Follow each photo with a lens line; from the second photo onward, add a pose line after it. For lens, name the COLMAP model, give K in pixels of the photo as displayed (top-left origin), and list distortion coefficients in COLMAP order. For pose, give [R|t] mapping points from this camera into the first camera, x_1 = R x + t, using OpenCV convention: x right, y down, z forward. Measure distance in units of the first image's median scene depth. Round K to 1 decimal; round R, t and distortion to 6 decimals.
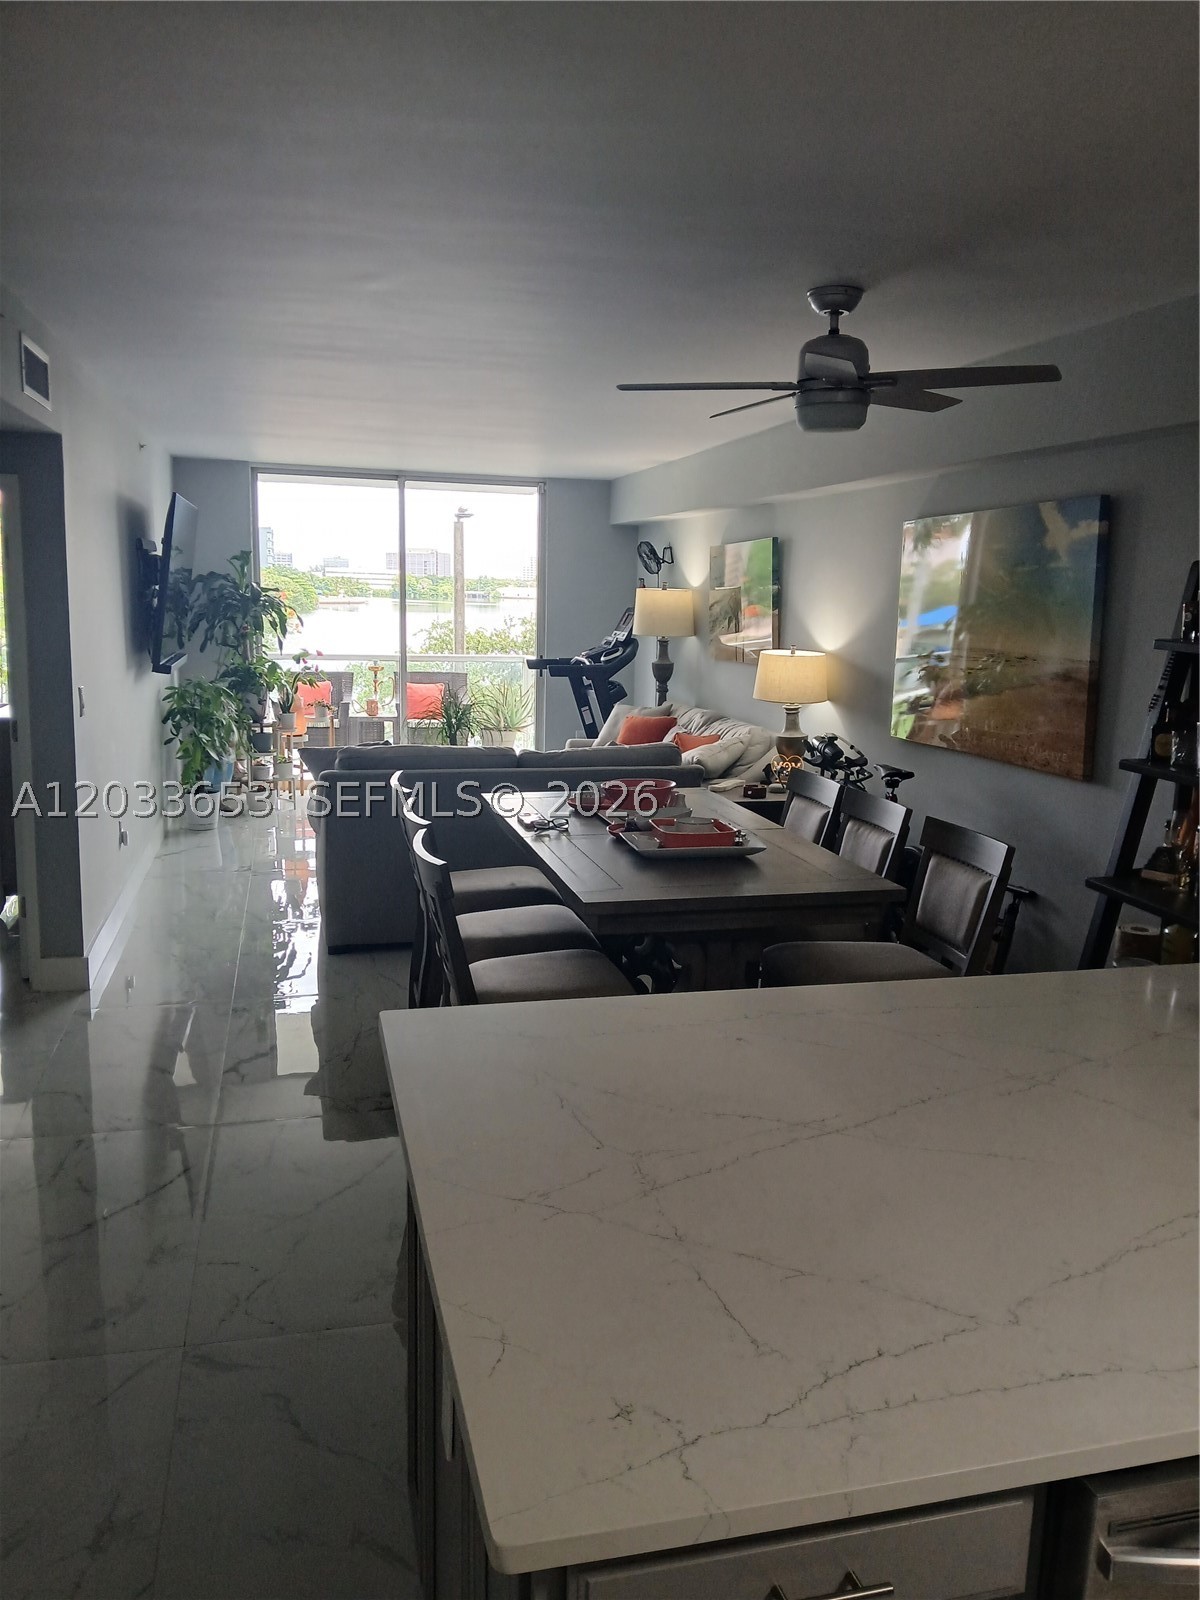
lens RADIAL K [[1241.2, 0, 597.8], [0, 1241.2, 802.3], [0, 0, 1]] dist [0.045194, -0.102336]
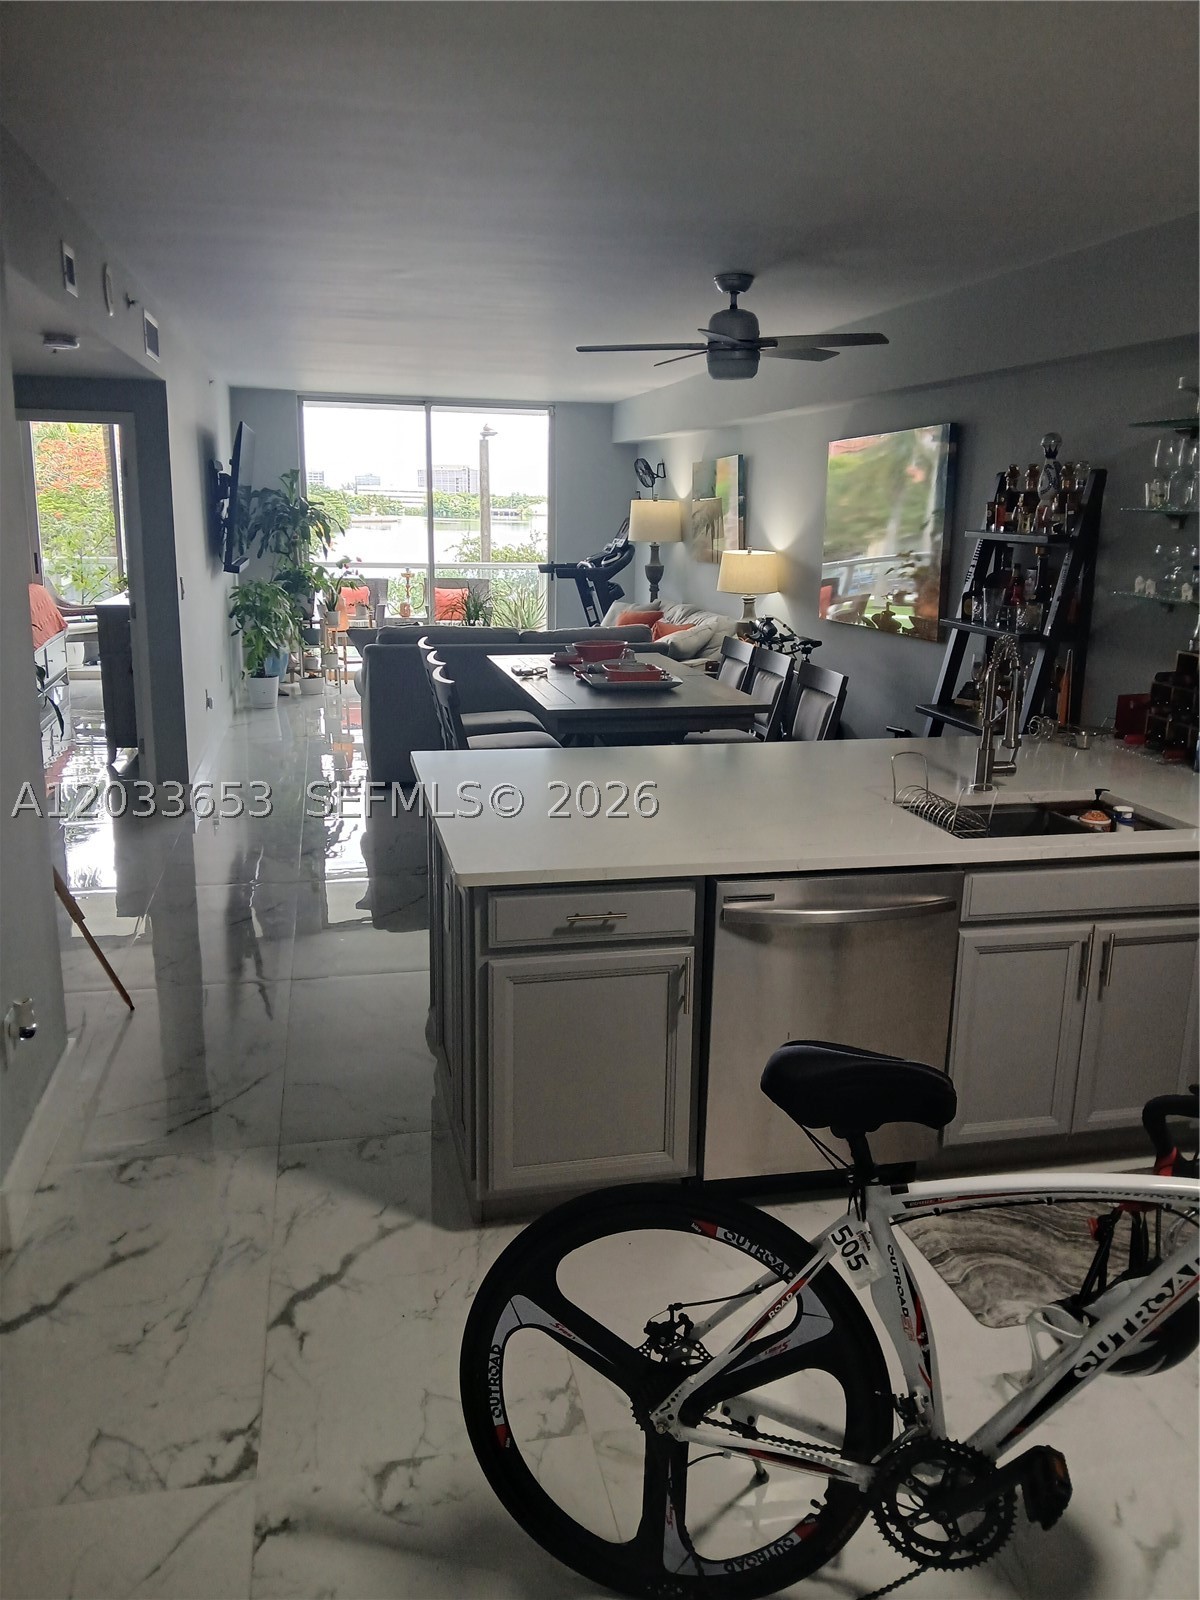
lens RADIAL K [[1219.9, 0, 600.0], [0, 1219.9, 800.0], [0, 0, 1]] dist [0.048056, -0.047924]
pose [[0.999724, -0.000962, -0.023475, 0.029092], [0.002526, 0.997770, 0.066702, 0.030589], [0.023359, -0.066743, 0.997497, -0.157428]]
